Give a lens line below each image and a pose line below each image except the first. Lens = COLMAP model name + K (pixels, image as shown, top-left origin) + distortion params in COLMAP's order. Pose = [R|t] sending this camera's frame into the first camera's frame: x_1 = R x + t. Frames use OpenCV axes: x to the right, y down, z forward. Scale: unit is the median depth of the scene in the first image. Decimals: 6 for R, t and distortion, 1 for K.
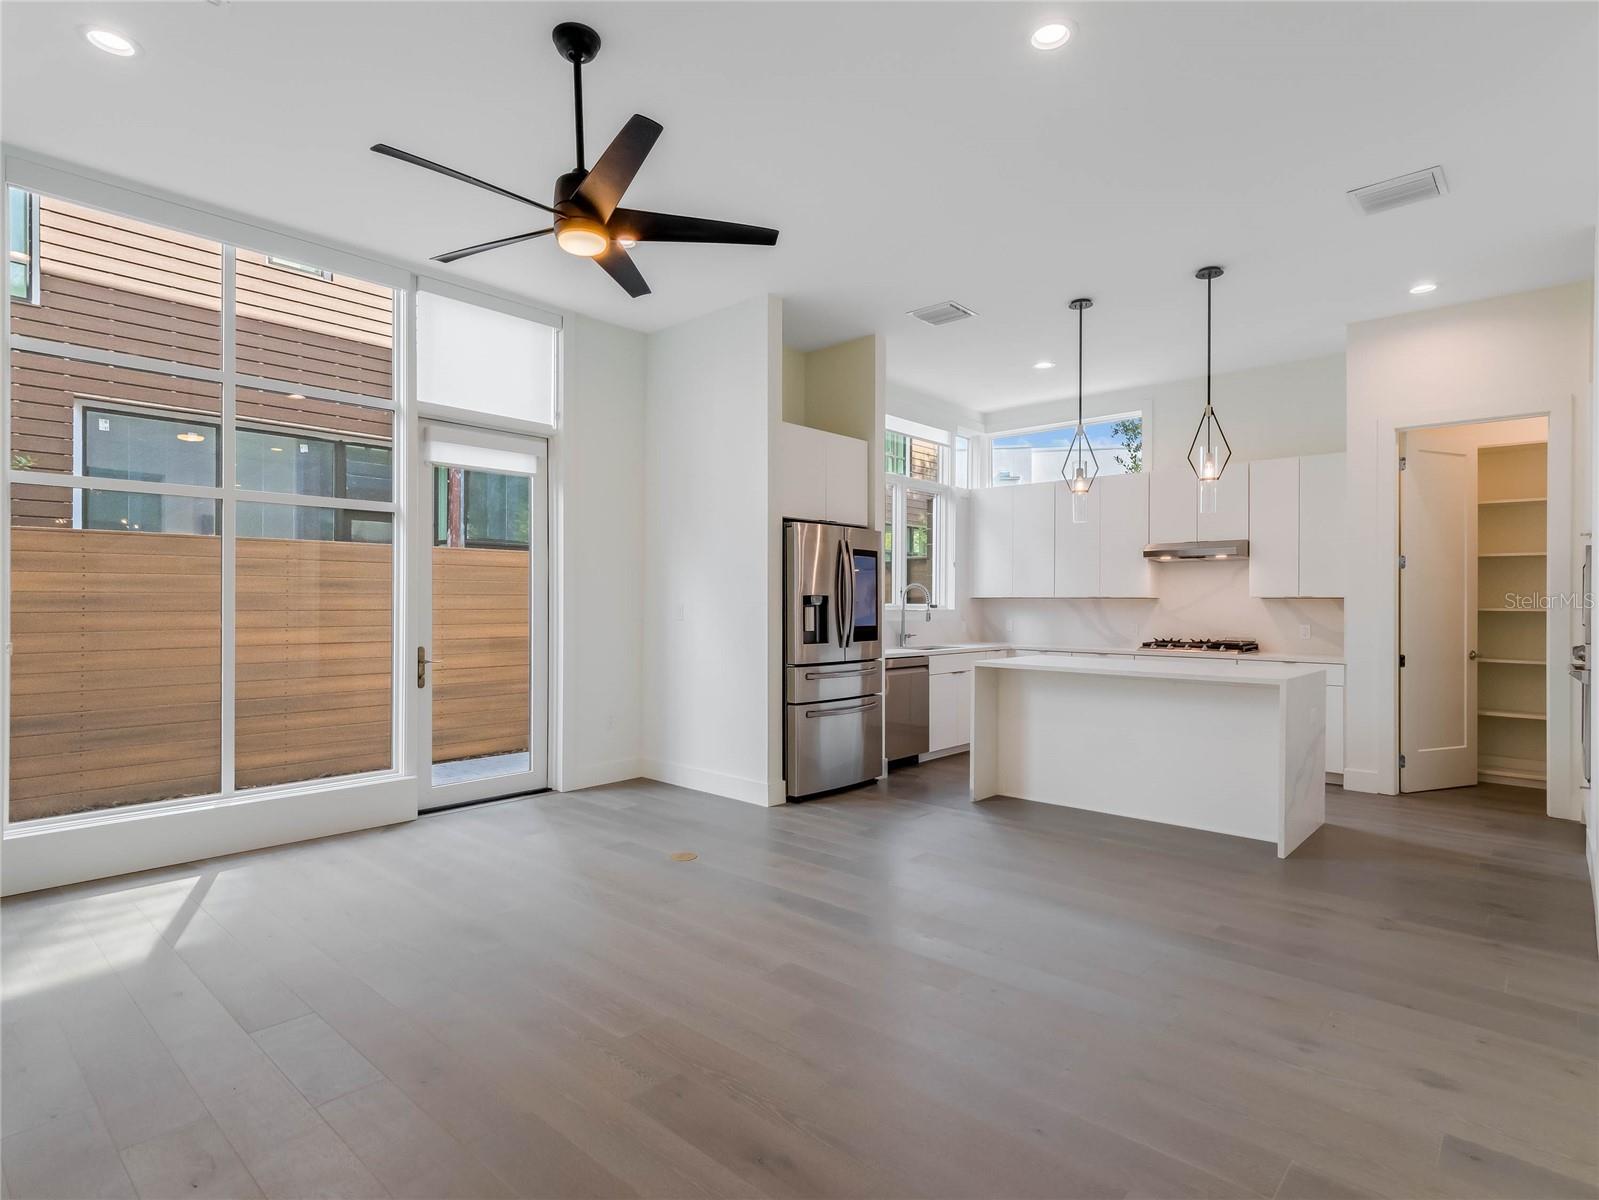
lens RADIAL K [[828.3, 0, 795.2], [0, 828.3, 599.8], [0, 0, 1]] dist [0.025912, 0.001329]
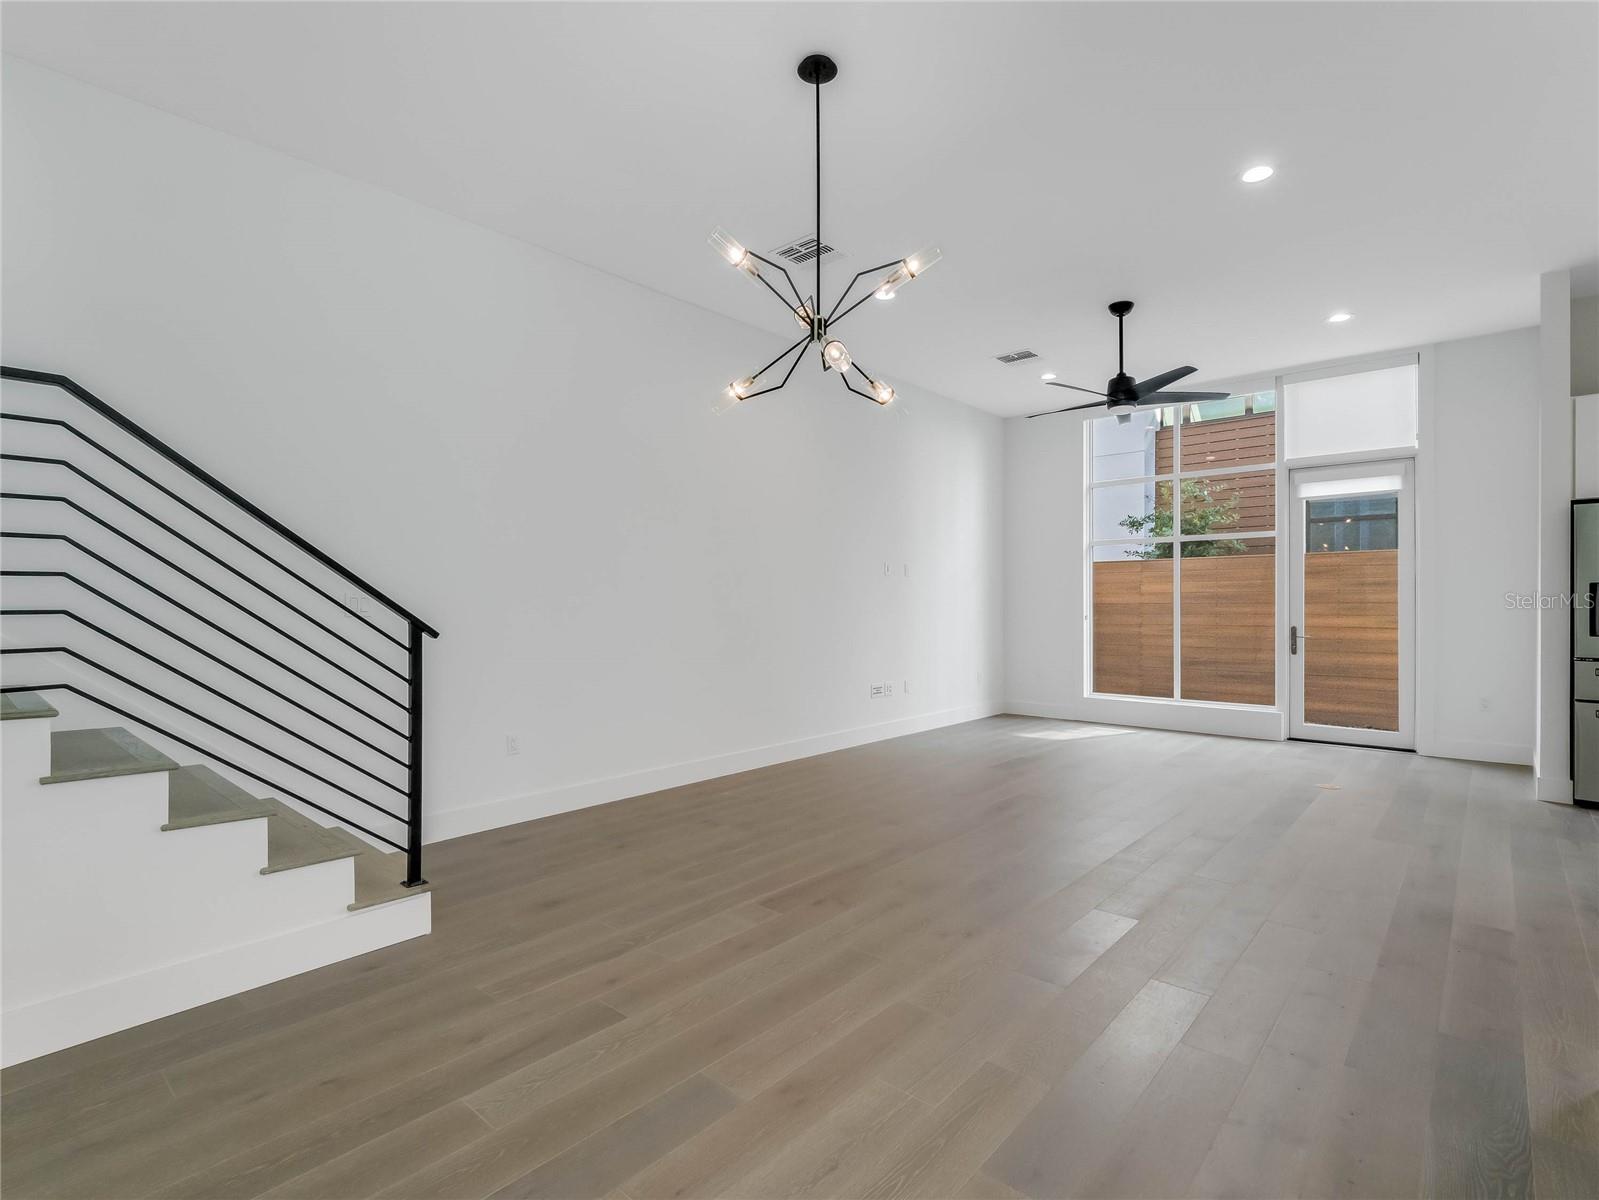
lens RADIAL K [[769.1, 0, 800.9], [0, 769.1, 599.6], [0, 0, 1]] dist [-0.006348, 0.002093]
pose [[0.008507, -0.008225, -0.999930, 0.769748], [0.010677, 0.999910, -0.008134, 0.009174], [0.999907, -0.010608, 0.008594, 0.105660]]
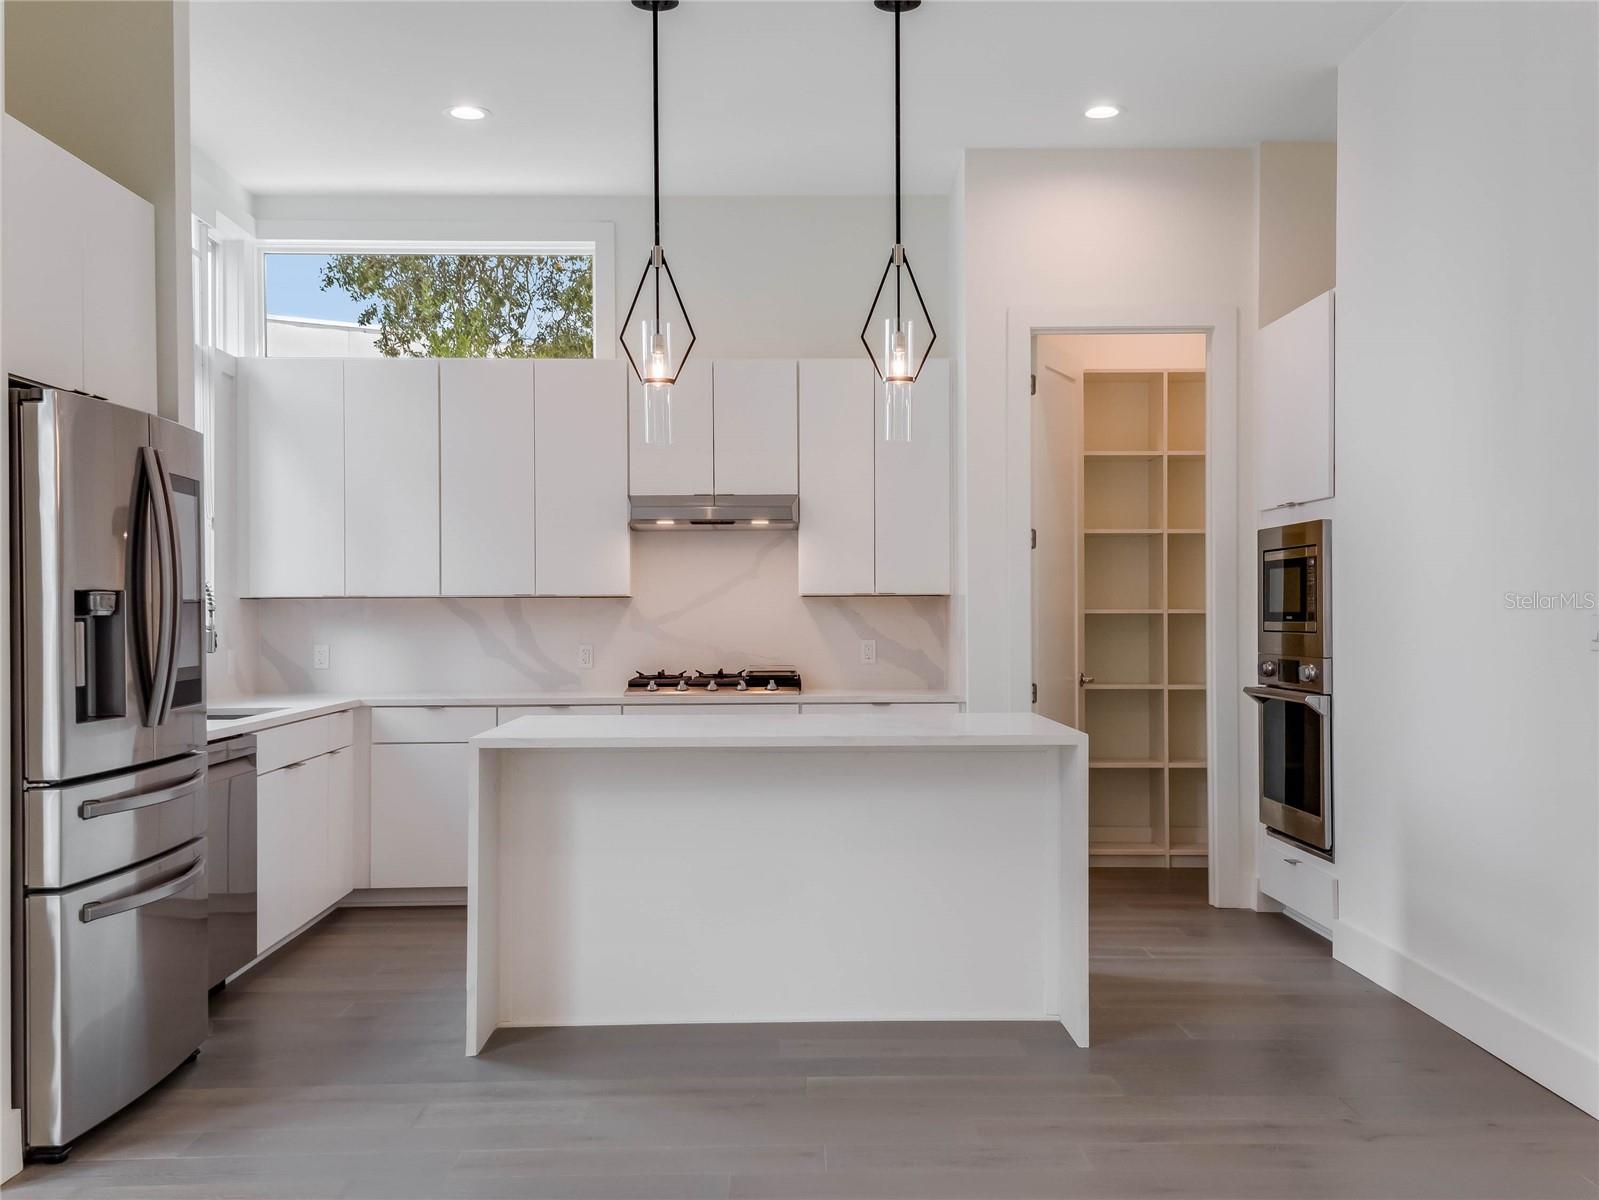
lens RADIAL K [[1565.8, 0, 799.6], [0, 1565.8, 605.0], [0, 0, 1]] dist [0.050707, 0.000000]
pose [[0.736421, -0.007536, 0.676482, -0.206337], [0.005344, 0.999972, 0.005323, -0.001874], [-0.676503, -0.000304, 0.736440, 0.235538]]
